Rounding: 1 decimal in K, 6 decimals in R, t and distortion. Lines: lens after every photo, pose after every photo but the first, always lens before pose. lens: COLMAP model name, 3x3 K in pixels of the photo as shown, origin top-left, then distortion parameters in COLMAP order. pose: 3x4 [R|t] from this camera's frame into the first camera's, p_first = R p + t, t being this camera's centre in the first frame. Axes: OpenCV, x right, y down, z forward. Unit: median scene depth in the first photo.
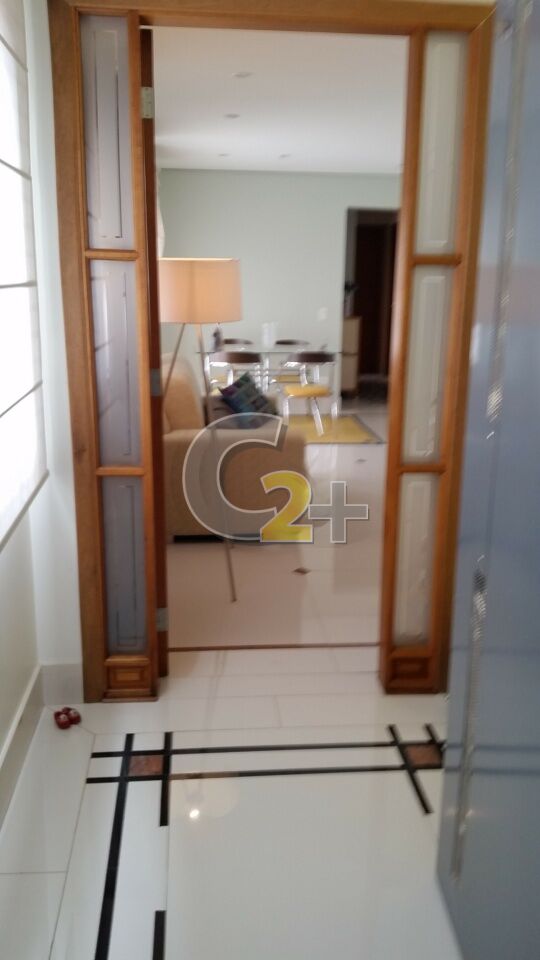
lens RADIAL K [[815.8, 0, 271.8], [0, 815.8, 496.4], [0, 0, 1]] dist [0.155935, -0.551185]
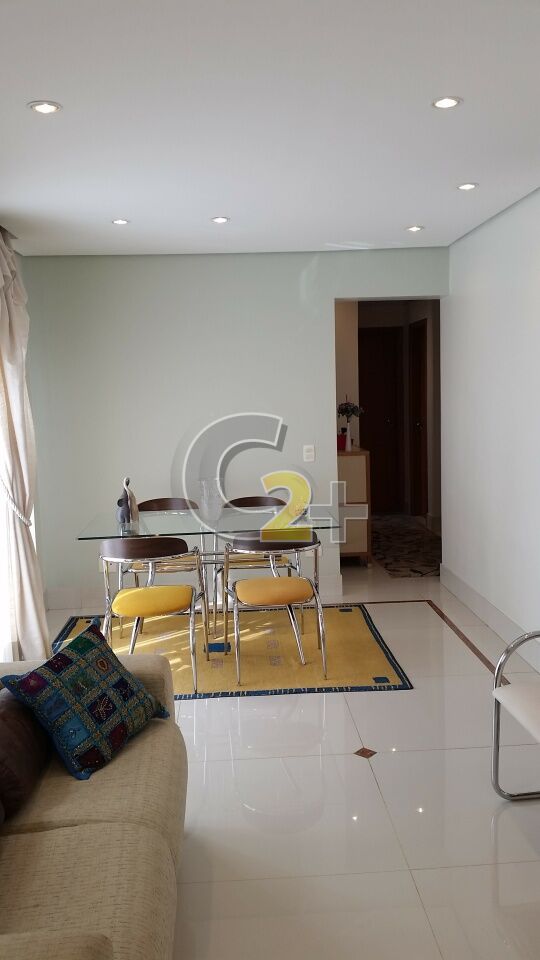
lens RADIAL K [[815.8, 0, 271.8], [0, 815.8, 496.4], [0, 0, 1]] dist [0.155935, -0.551185]
pose [[0.998160, -0.041870, -0.043860, 0.068842], [0.035878, 0.990932, -0.129485, -0.117781], [0.048884, 0.127673, 0.990611, 0.399535]]
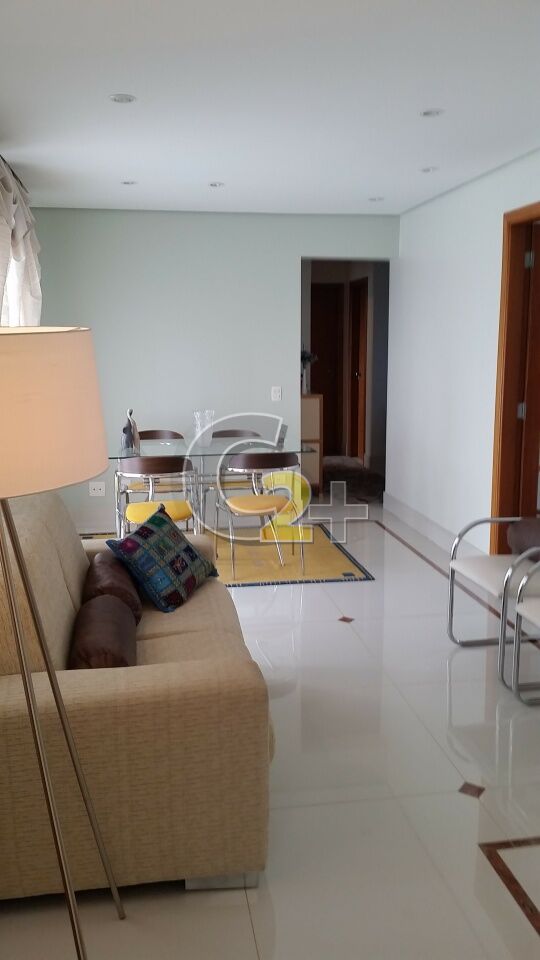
lens RADIAL K [[815.8, 0, 271.8], [0, 815.8, 496.4], [0, 0, 1]] dist [0.155935, -0.551185]
pose [[0.997524, -0.033376, 0.061902, 0.010431], [0.037772, 0.996742, -0.071259, -0.084042], [-0.059322, 0.073421, 0.995535, 0.290182]]
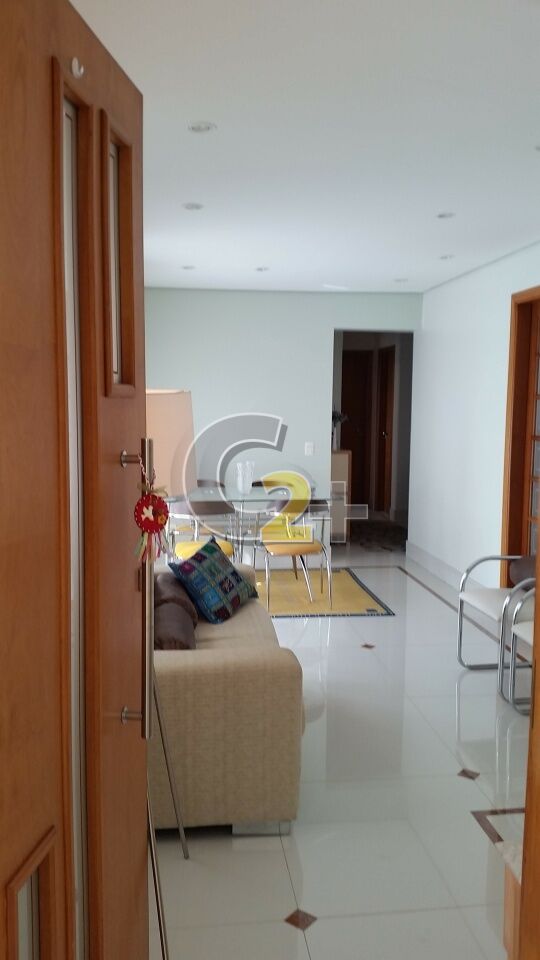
lens RADIAL K [[815.8, 0, 271.8], [0, 815.8, 496.4], [0, 0, 1]] dist [0.155935, -0.551185]
pose [[0.999578, -0.008403, 0.027814, 0.001751], [0.012317, 0.989545, -0.143695, -0.062226], [-0.026316, 0.143977, 0.989231, 0.207879]]
